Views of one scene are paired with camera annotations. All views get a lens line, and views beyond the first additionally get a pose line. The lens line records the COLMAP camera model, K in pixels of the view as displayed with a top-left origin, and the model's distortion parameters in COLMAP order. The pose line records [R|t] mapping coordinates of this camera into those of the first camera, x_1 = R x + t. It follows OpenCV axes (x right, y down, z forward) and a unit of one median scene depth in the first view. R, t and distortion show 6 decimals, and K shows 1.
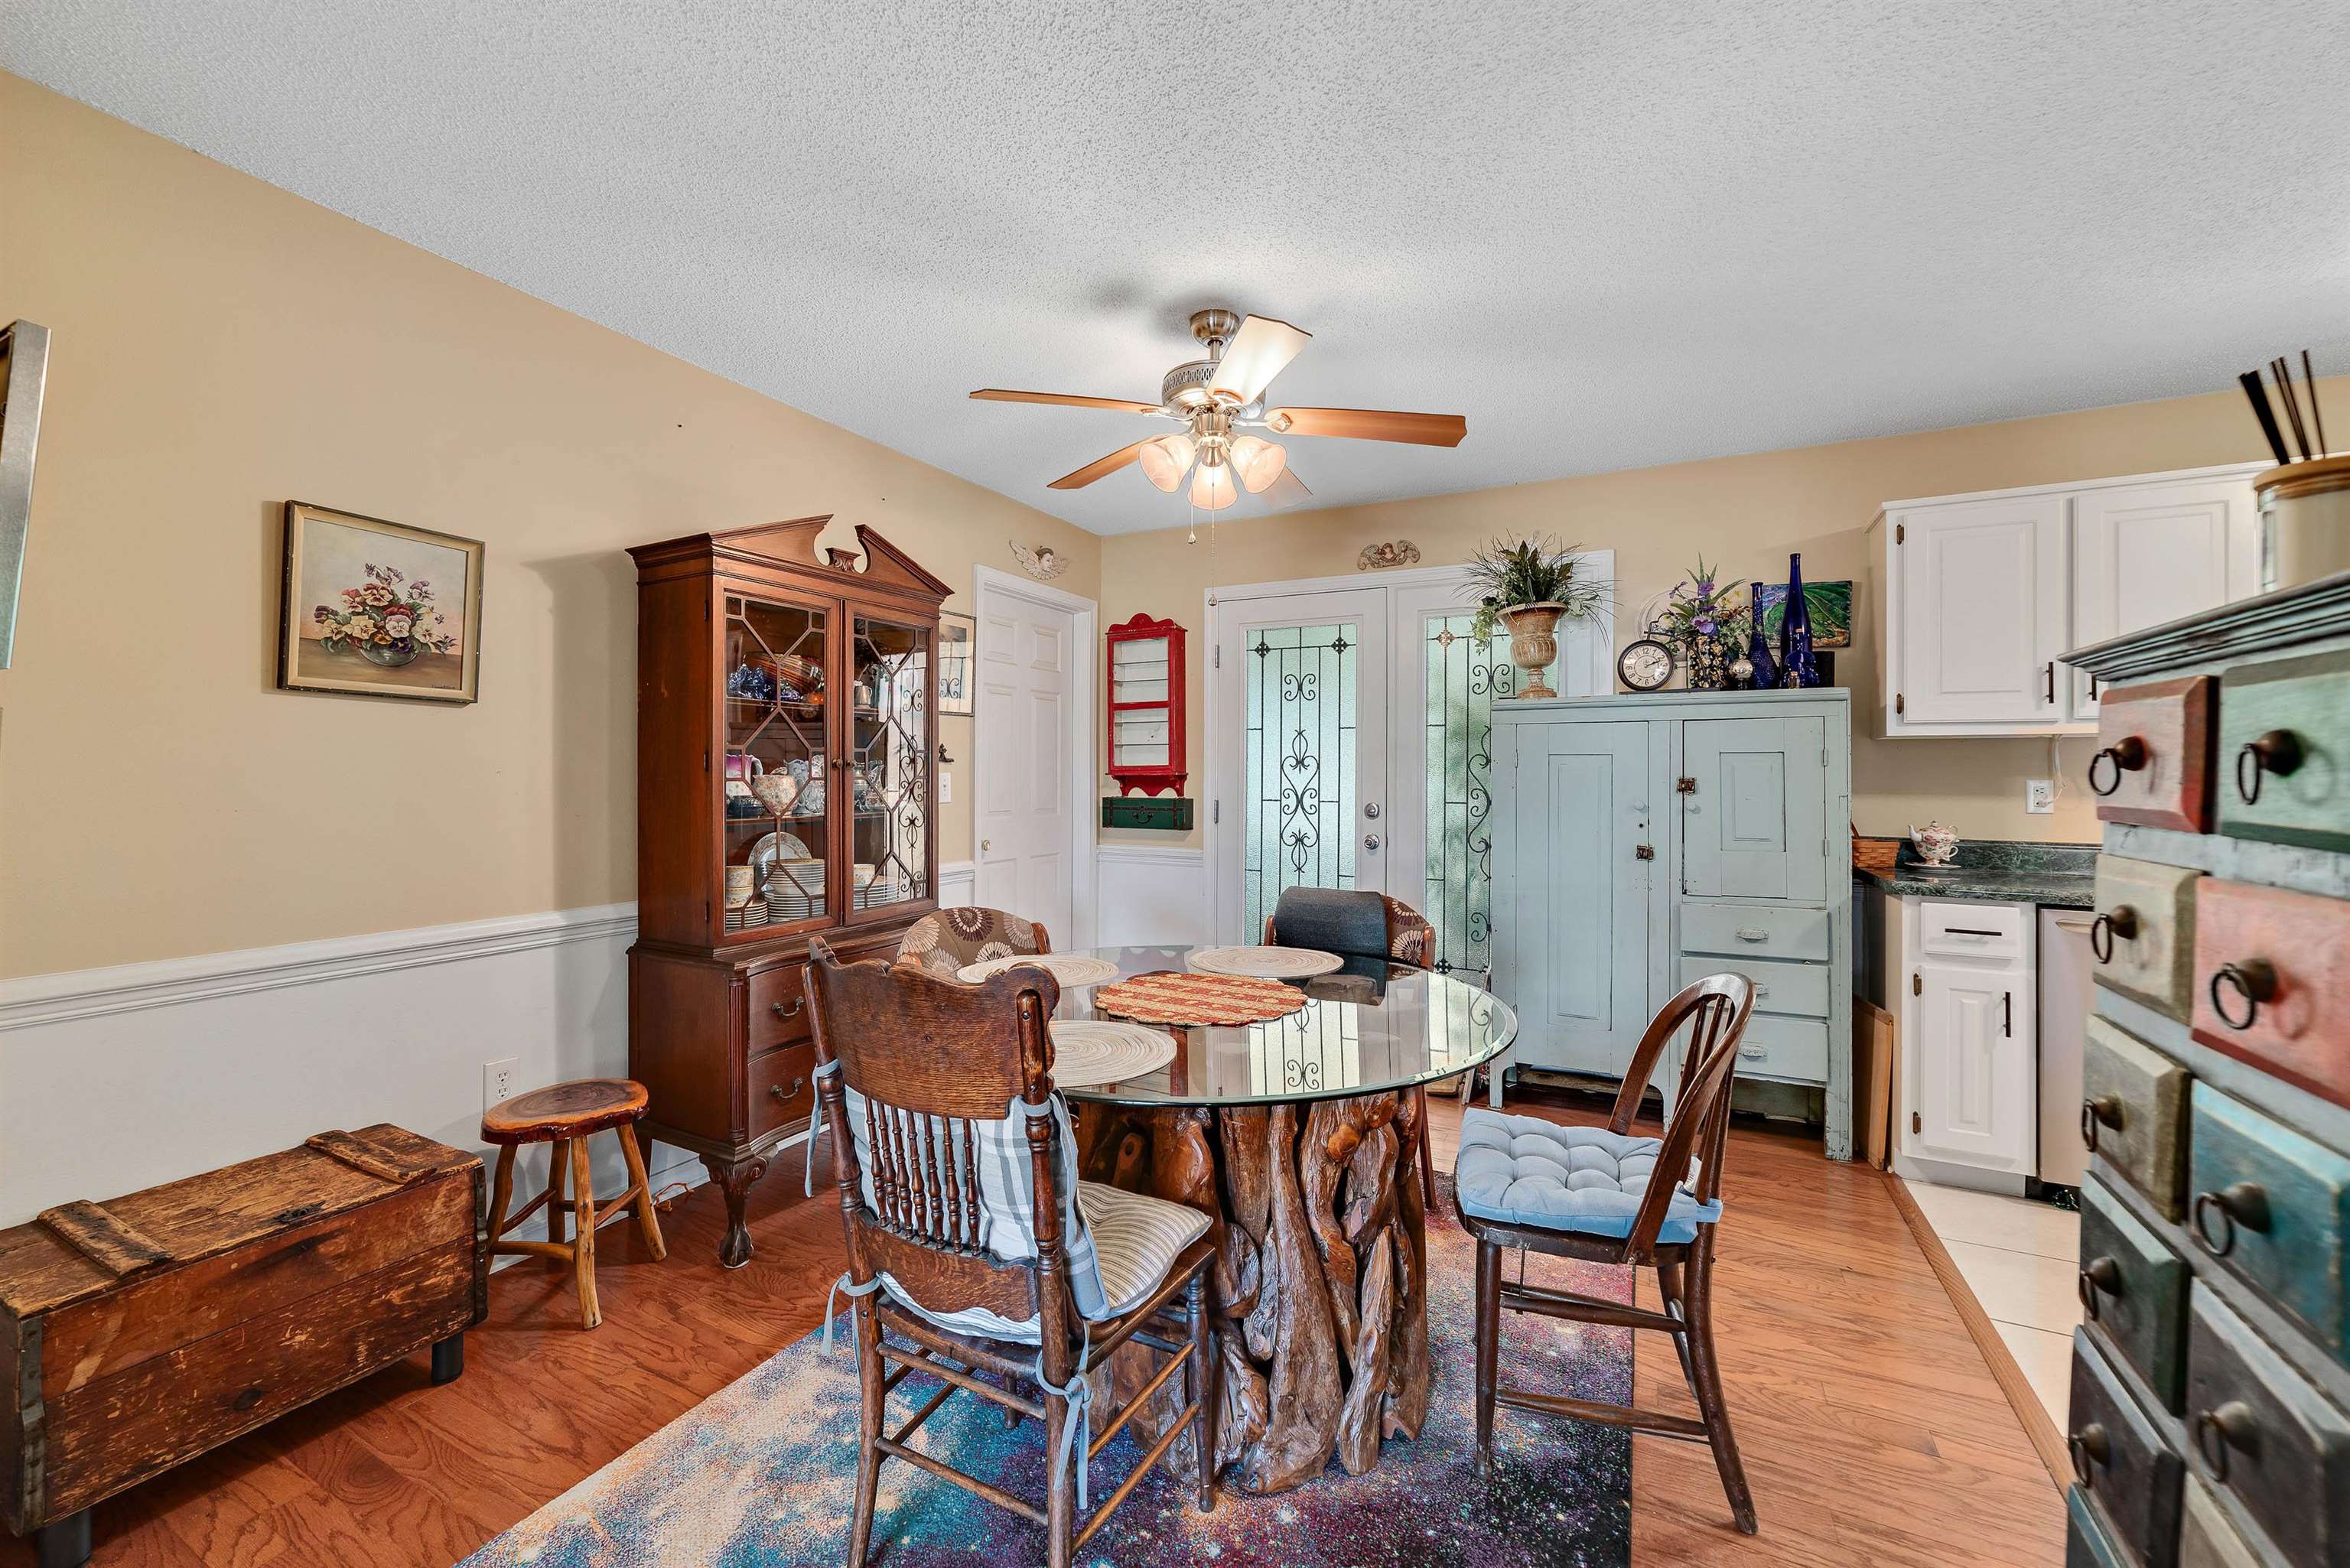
lens RADIAL K [[903.3, 0, 1173.8], [0, 903.3, 769.5], [0, 0, 1]] dist [-0.015768, 0.003773]
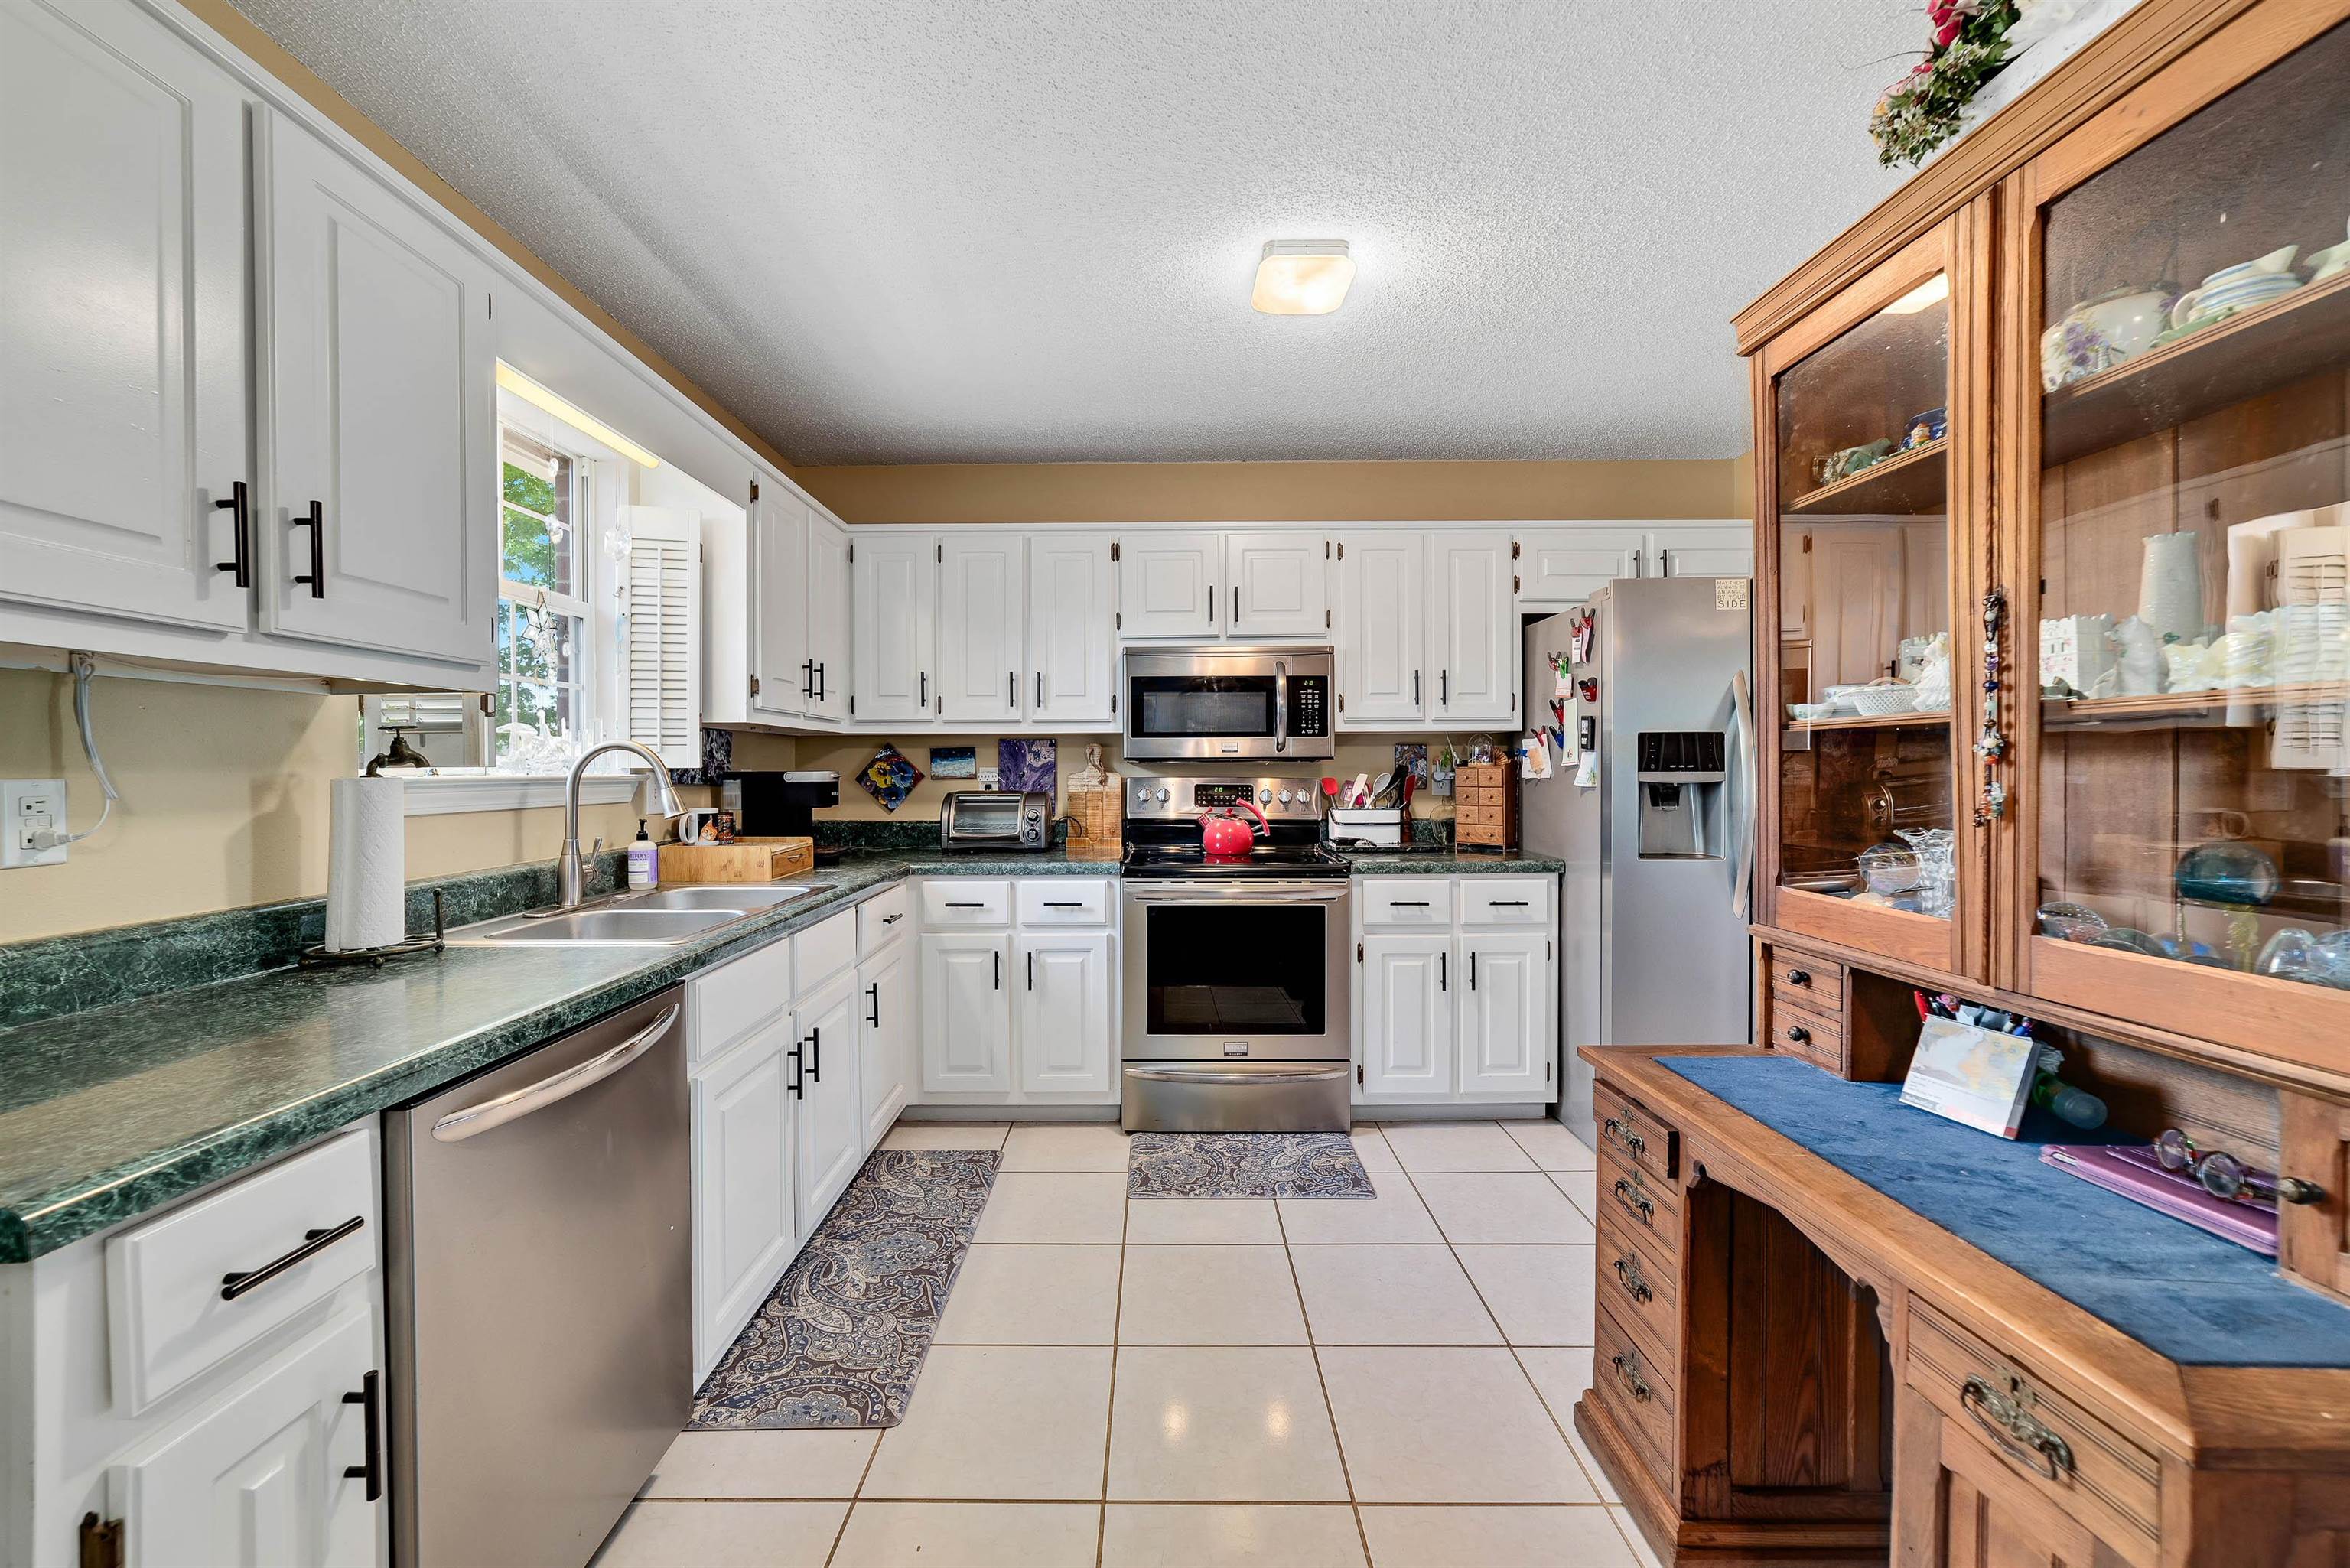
lens RADIAL K [[903.3, 0, 1151.7], [0, 903.3, 774.6], [0, 0, 1]] dist [-0.015768, 0.003773]
pose [[-0.447807, -0.011535, 0.894056, 0.392925], [-0.002067, 0.999927, 0.011865, 0.003636], [-0.894128, 0.003465, -0.447799, 0.725822]]
